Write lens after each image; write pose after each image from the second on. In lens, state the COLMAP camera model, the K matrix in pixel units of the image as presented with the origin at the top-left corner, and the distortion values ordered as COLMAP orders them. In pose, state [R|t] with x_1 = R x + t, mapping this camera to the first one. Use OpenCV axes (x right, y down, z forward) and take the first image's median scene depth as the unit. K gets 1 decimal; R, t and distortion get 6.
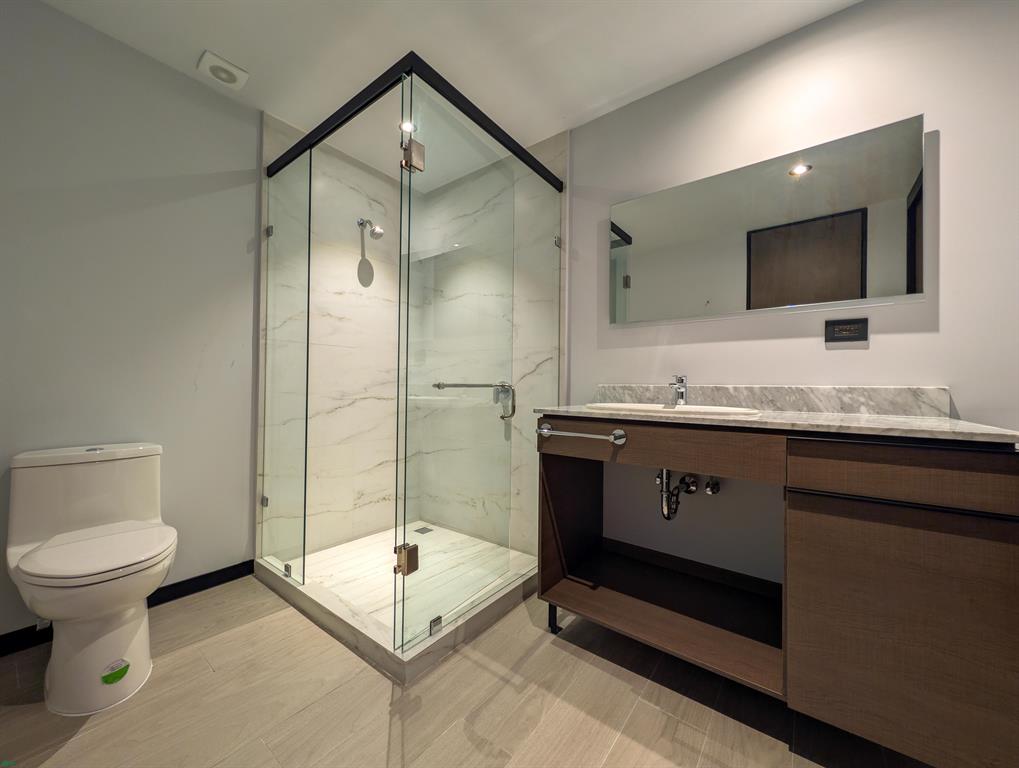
lens RADIAL K [[392.2, 0, 510.6], [0, 392.2, 384.3], [0, 0, 1]] dist [-0.000109, 0.000177]
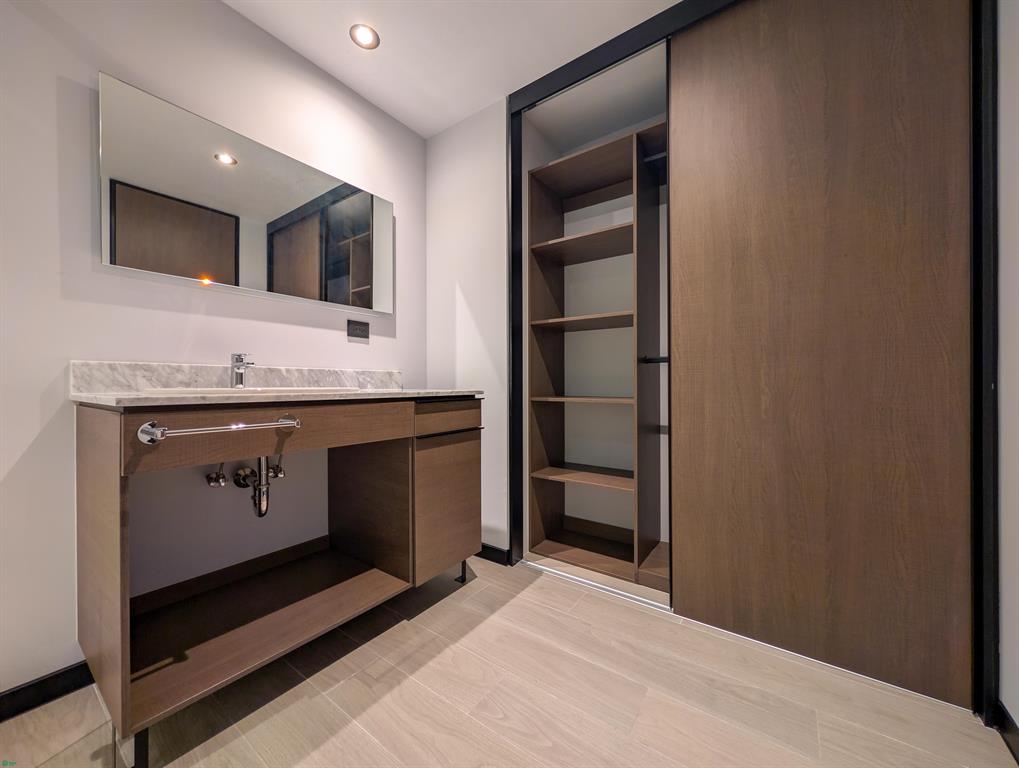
lens RADIAL K [[392.2, 0, 510.6], [0, 392.2, 384.3], [0, 0, 1]] dist [-0.000109, 0.000177]
pose [[-0.043137, -0.012550, 0.998990, -0.560637], [-0.005448, 0.999909, 0.012326, 0.036774], [-0.999054, -0.004911, -0.043202, 0.532087]]
